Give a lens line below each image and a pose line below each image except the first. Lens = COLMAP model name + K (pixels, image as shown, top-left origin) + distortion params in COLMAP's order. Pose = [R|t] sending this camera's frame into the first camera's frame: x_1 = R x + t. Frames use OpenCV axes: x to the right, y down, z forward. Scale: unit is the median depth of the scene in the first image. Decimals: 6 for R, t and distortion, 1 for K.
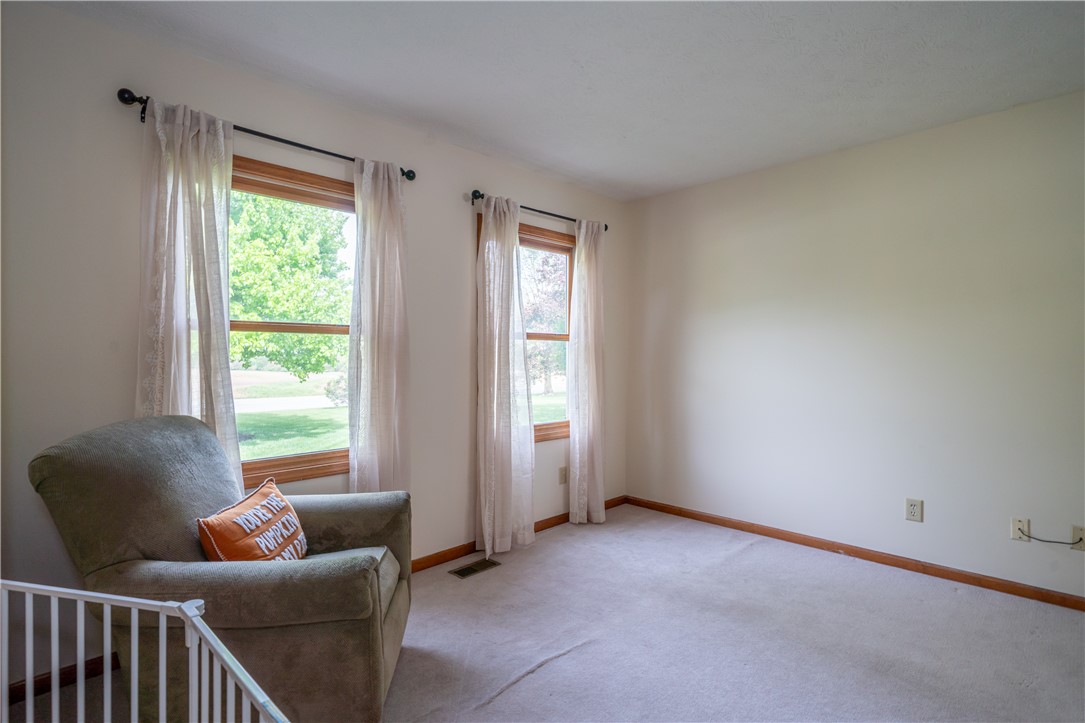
lens RADIAL K [[544.1, 0, 542.5], [0, 544.1, 361.5], [0, 0, 1]] dist [0.022012, 0.000323]
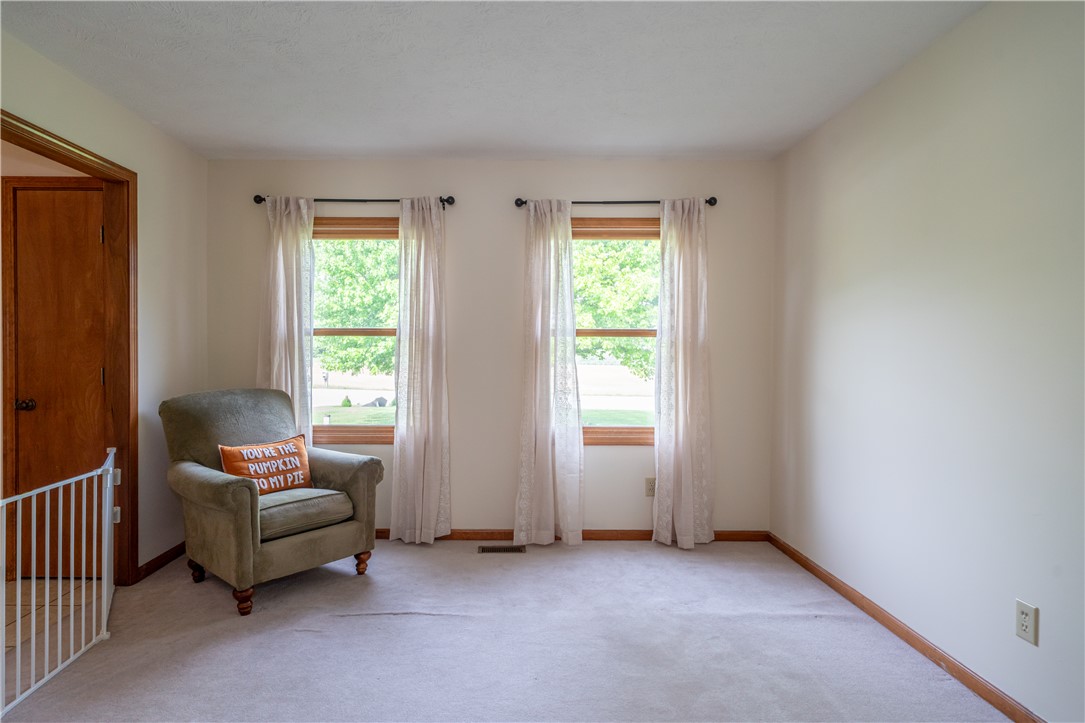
lens RADIAL K [[629.2, 0, 523.4], [0, 629.2, 358.4], [0, 0, 1]] dist [-0.000608, 0.018712]
pose [[0.700480, 0.008529, -0.713621, 0.727802], [-0.012184, 0.999926, -0.000008, -0.000640], [0.713568, 0.008700, 0.700532, 0.140756]]
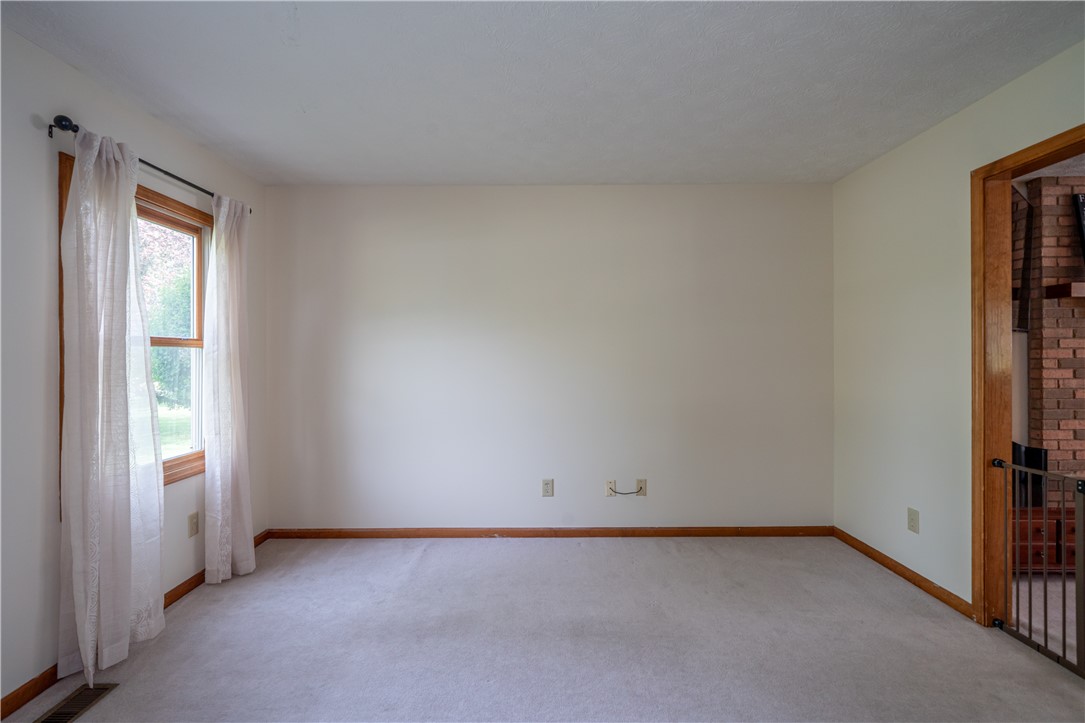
lens RADIAL K [[510.7, 0, 538.5], [0, 510.7, 351.0], [0, 0, 1]] dist [0.002632, 0.001048]
pose [[0.713457, 0.004387, 0.700686, -0.140555], [0.010595, 0.999799, -0.017048, -0.018711], [-0.700619, 0.019587, 0.713266, 0.172065]]
